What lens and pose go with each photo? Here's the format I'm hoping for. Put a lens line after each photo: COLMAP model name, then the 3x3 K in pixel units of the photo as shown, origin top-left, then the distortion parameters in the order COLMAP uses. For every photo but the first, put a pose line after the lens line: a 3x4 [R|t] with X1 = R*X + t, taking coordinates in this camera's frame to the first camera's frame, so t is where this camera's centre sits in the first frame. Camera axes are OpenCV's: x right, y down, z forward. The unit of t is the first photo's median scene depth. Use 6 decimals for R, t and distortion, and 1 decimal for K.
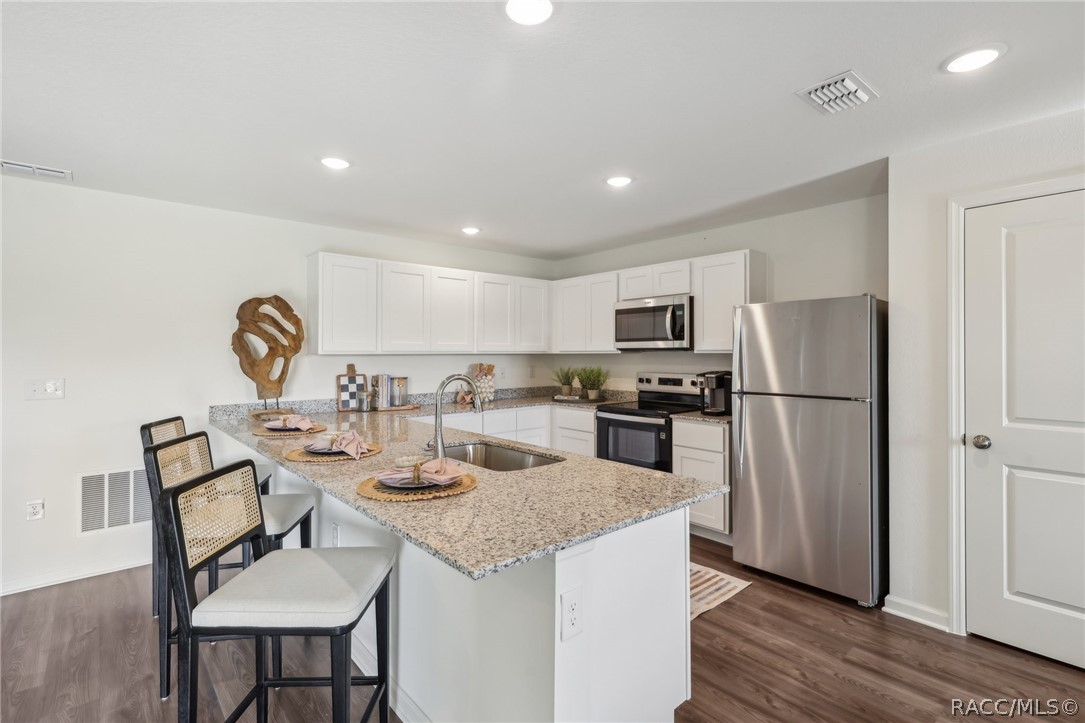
lens RADIAL K [[507.9, 0, 538.3], [0, 507.9, 355.9], [0, 0, 1]] dist [0.000513, -0.000085]
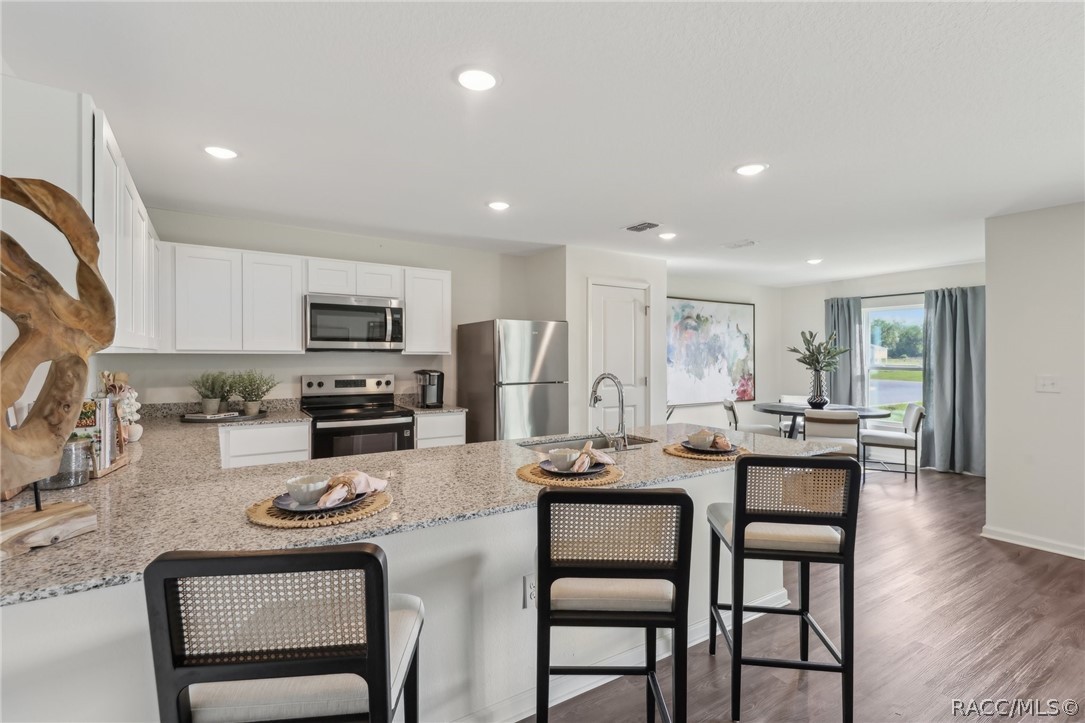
lens RADIAL K [[507.9, 0, 538.3], [0, 507.9, 355.9], [0, 0, 1]] dist [0.000513, -0.000085]
pose [[0.144248, 0.000018, 0.989542, -0.666436], [0.000110, 1.000000, -0.000034, -0.001952], [-0.989542, 0.000114, 0.144248, 0.514841]]
